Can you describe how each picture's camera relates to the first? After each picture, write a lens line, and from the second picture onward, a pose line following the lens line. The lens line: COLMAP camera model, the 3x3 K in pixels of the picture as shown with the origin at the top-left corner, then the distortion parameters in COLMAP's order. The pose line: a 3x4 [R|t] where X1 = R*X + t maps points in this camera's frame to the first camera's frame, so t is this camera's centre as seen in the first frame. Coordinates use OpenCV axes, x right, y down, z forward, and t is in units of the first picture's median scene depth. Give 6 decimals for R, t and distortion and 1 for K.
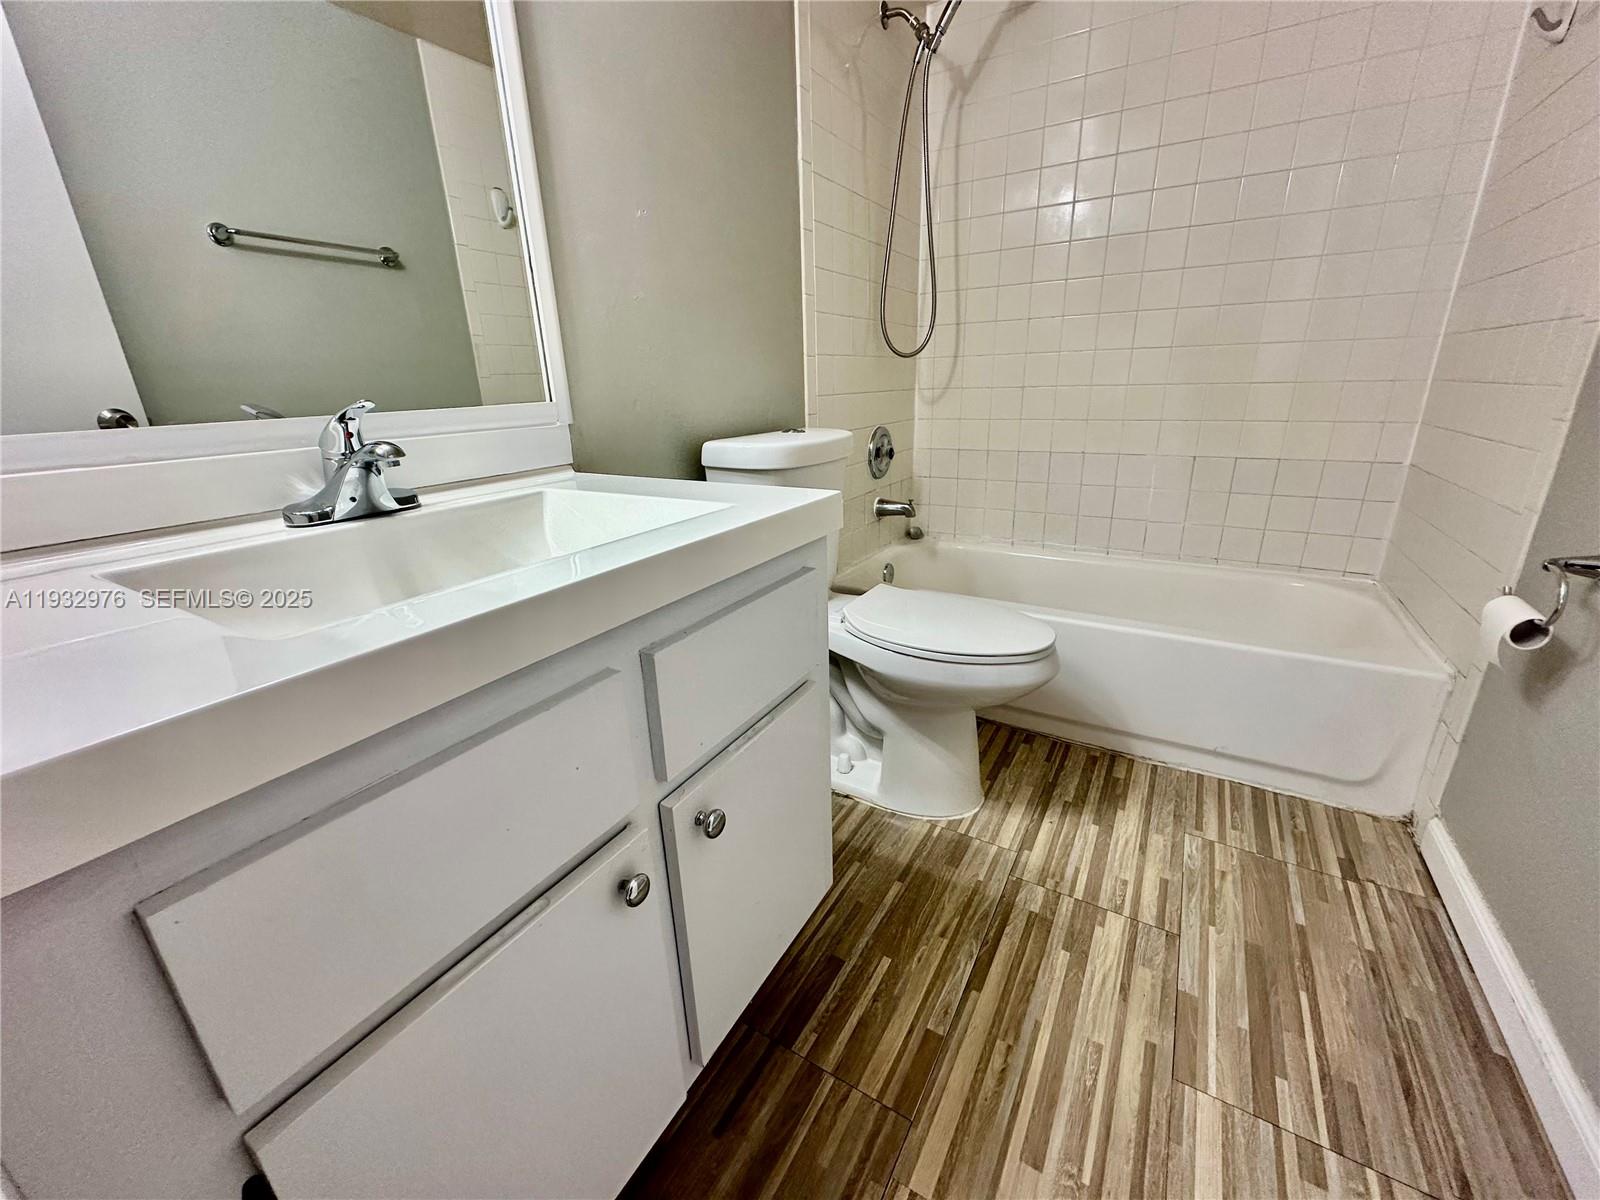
lens RADIAL K [[641.5, 0, 800.5], [0, 641.5, 594.2], [0, 0, 1]] dist [0.006156, 0.000627]
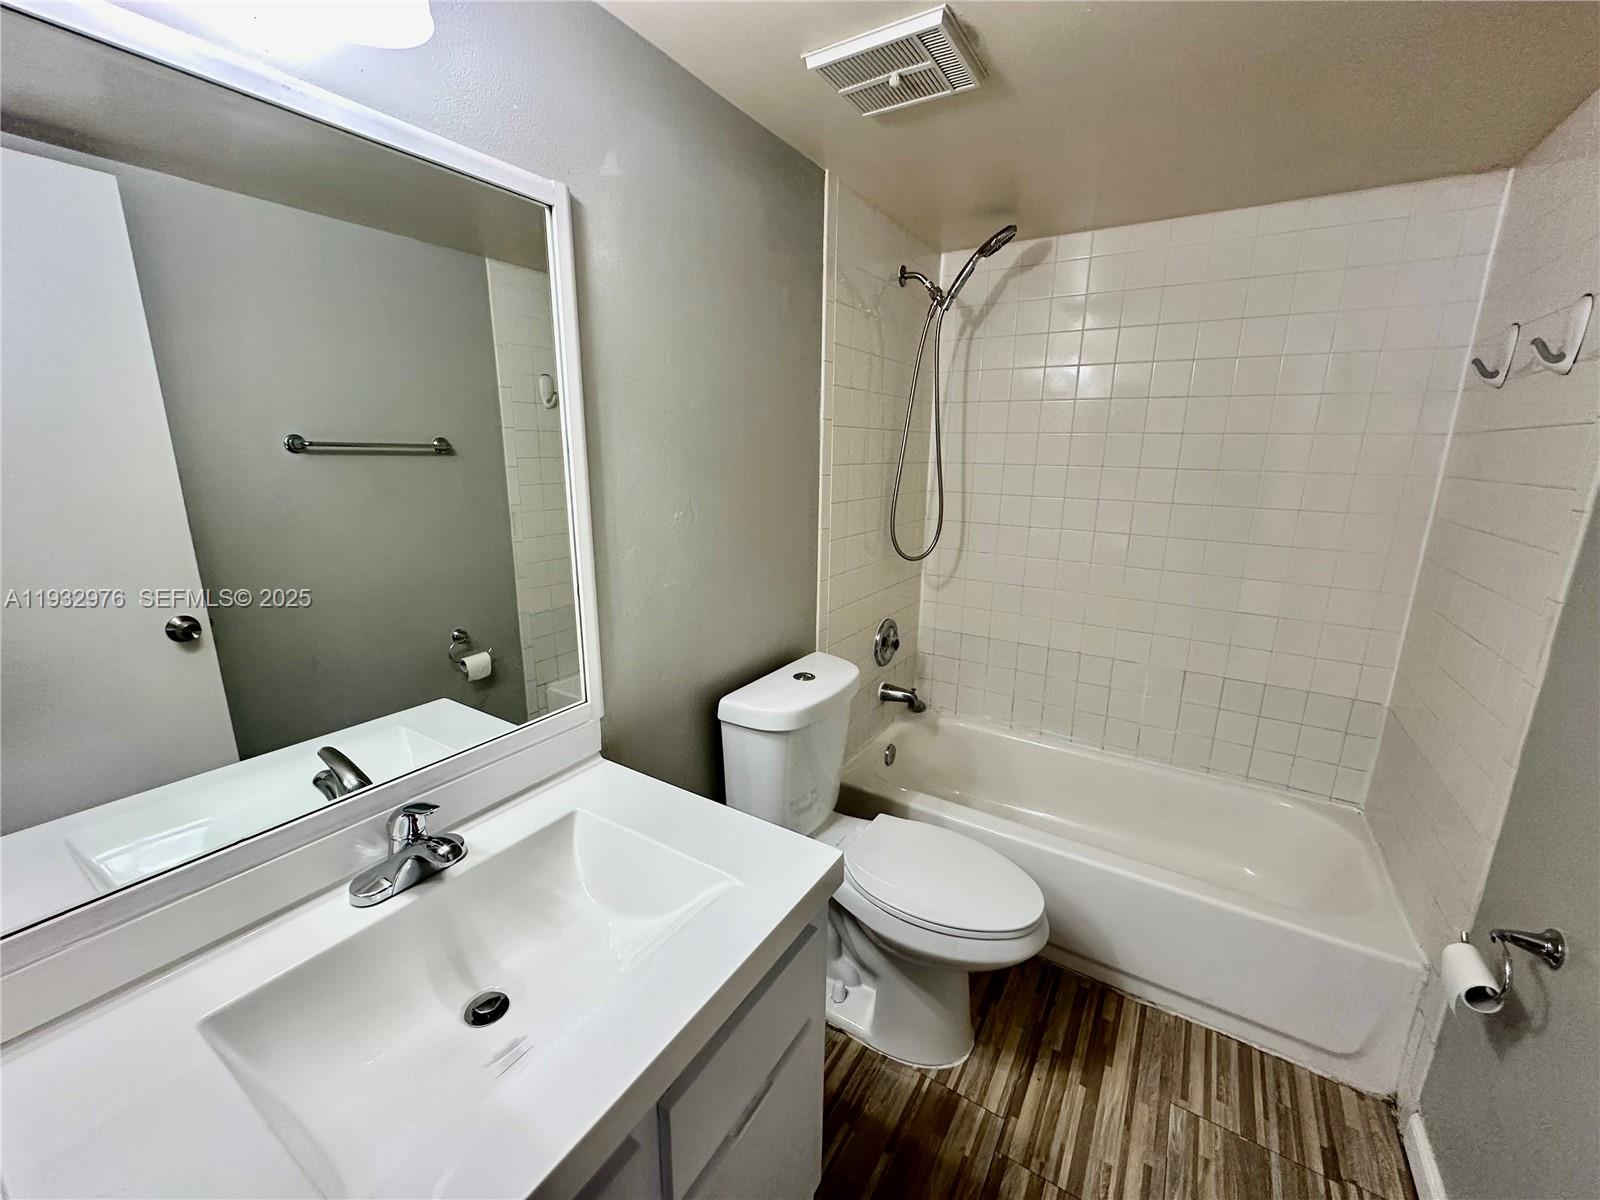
lens RADIAL K [[641.5, 0, 799.8], [0, 641.5, 603.6], [0, 0, 1]] dist [0.006156, 0.000627]
pose [[0.998861, 0.046006, -0.012664, -0.009402], [-0.046921, 0.995250, -0.085304, -0.254222], [0.008679, 0.085801, 0.996274, -0.075587]]
